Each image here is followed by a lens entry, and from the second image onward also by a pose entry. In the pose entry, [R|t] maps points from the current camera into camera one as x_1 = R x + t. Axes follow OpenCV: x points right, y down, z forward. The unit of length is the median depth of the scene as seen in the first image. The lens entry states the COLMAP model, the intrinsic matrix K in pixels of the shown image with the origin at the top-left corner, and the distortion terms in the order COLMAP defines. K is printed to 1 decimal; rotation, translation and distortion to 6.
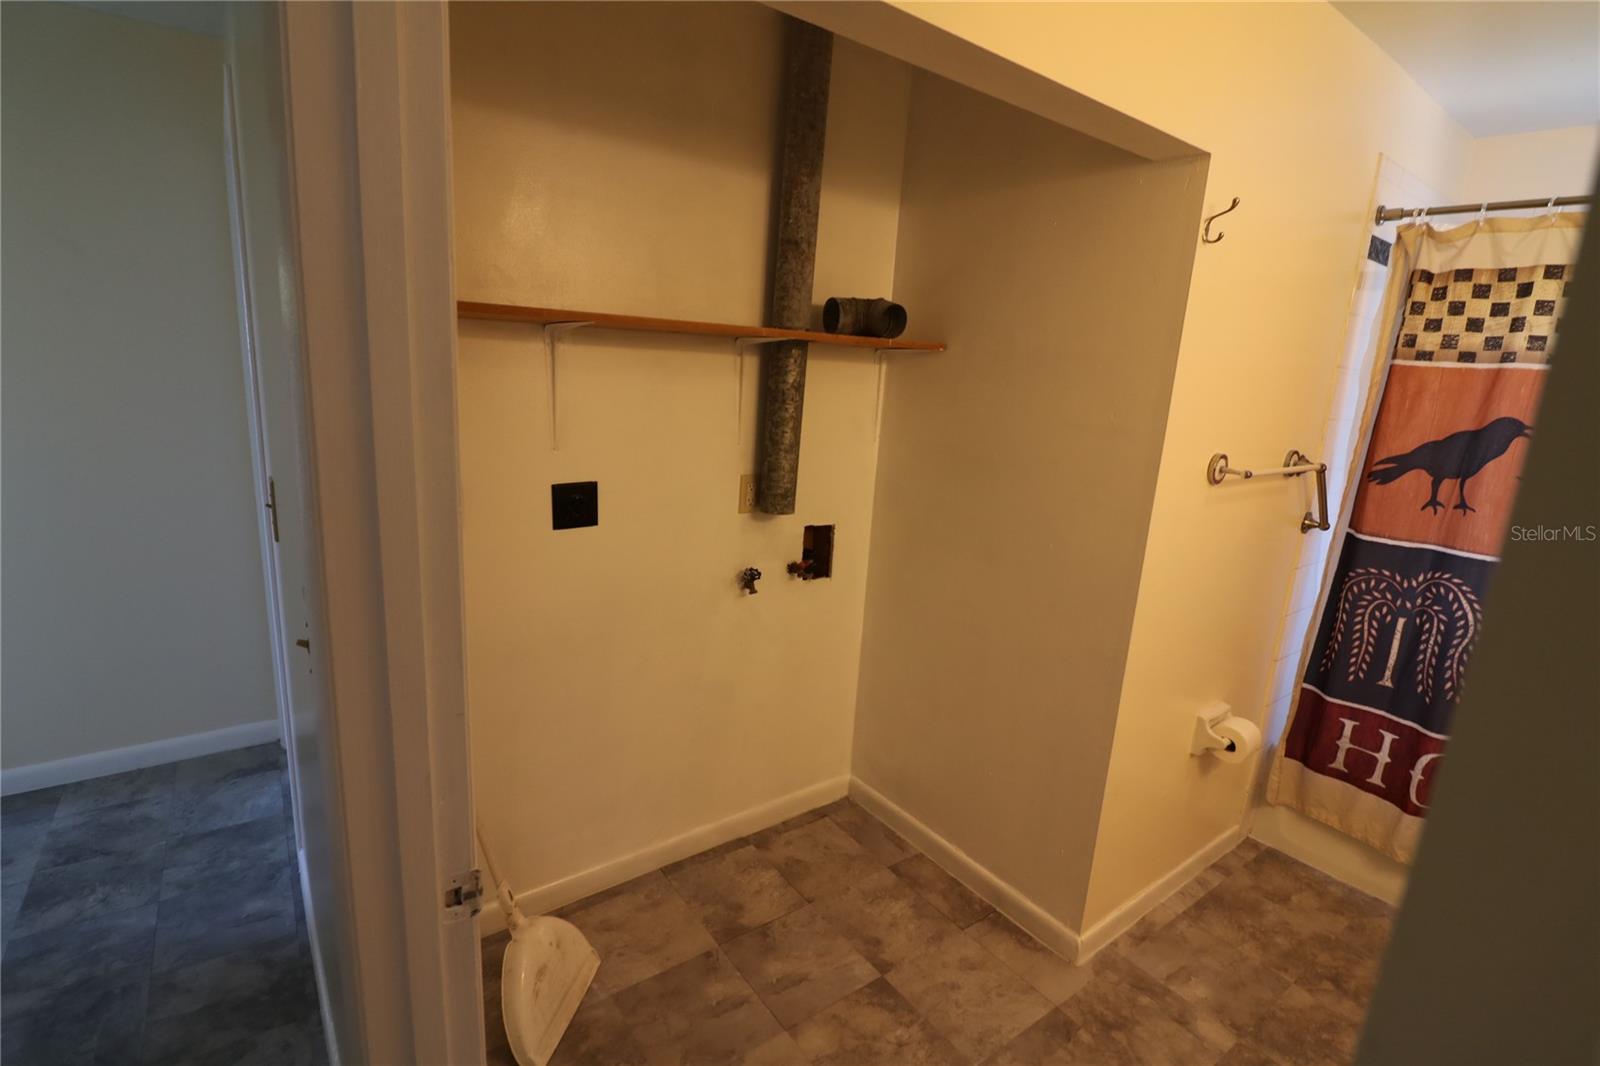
lens RADIAL K [[738.1, 0, 790.7], [0, 738.1, 532.9], [0, 0, 1]] dist [-0.008208, -0.007754]
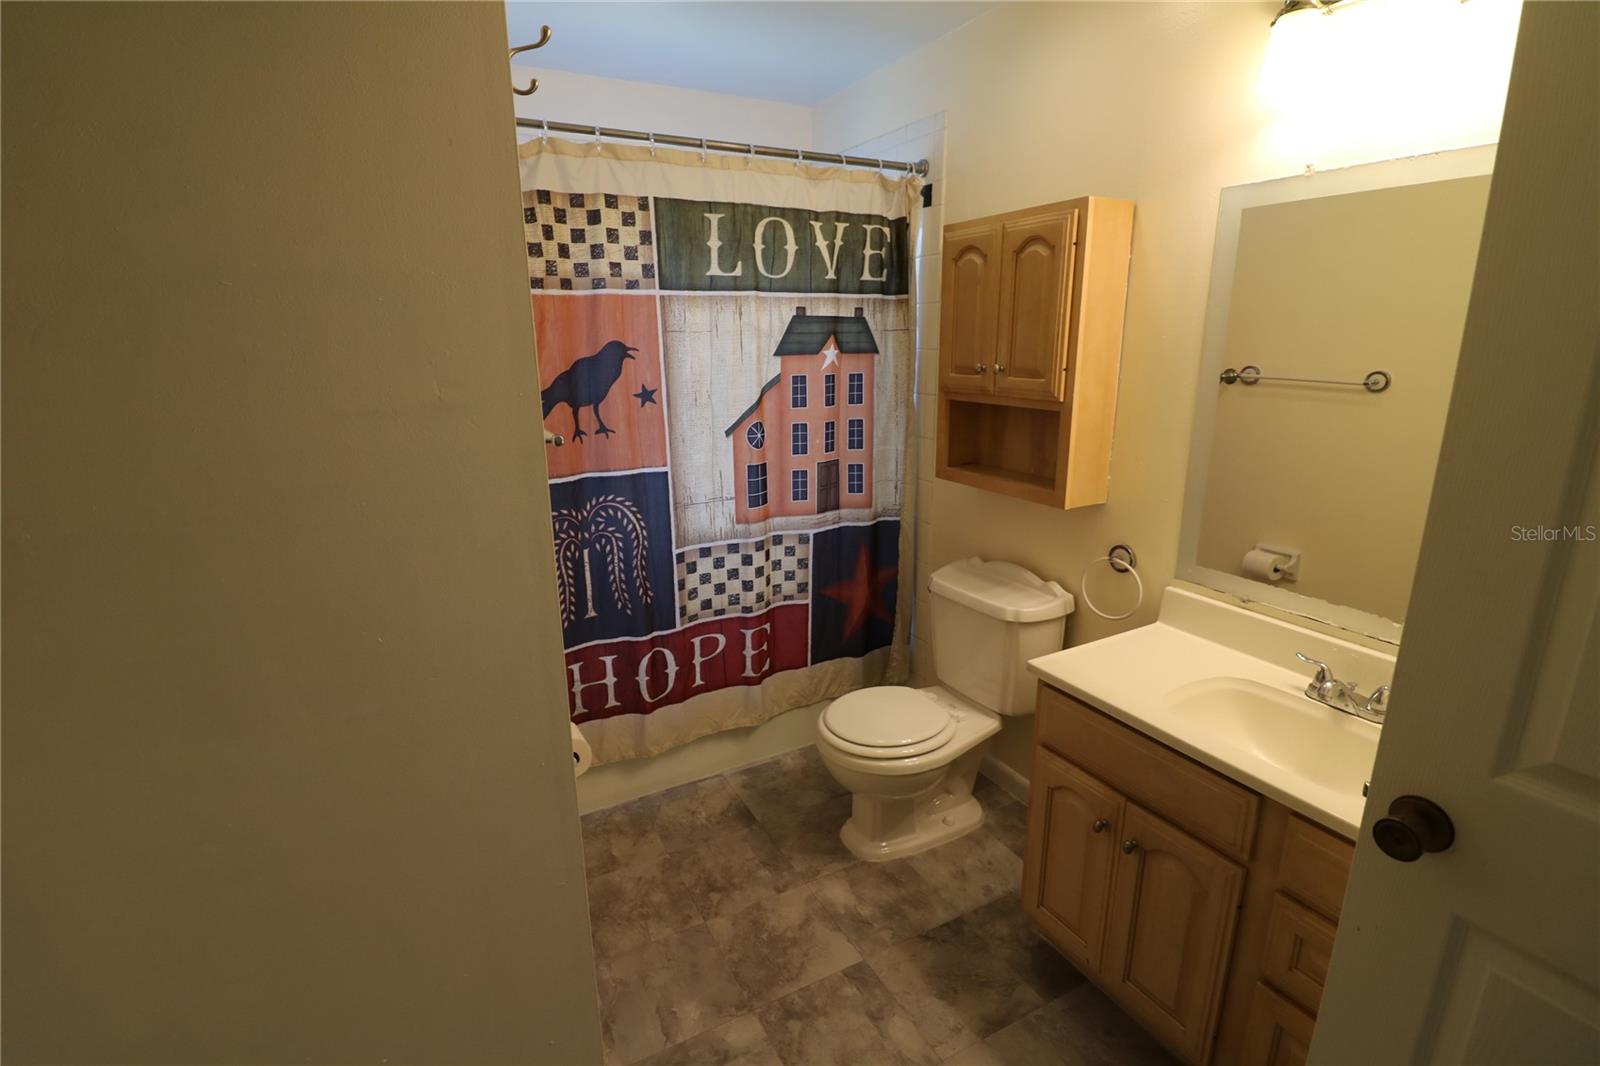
lens RADIAL K [[738.1, 0, 797.0], [0, 738.1, 529.0], [0, 0, 1]] dist [-0.008208, -0.007754]
pose [[0.150810, -0.306737, 0.939771, -0.072467], [0.239673, 0.933626, 0.266269, -0.118275], [-0.959069, 0.185082, 0.214316, 0.530305]]
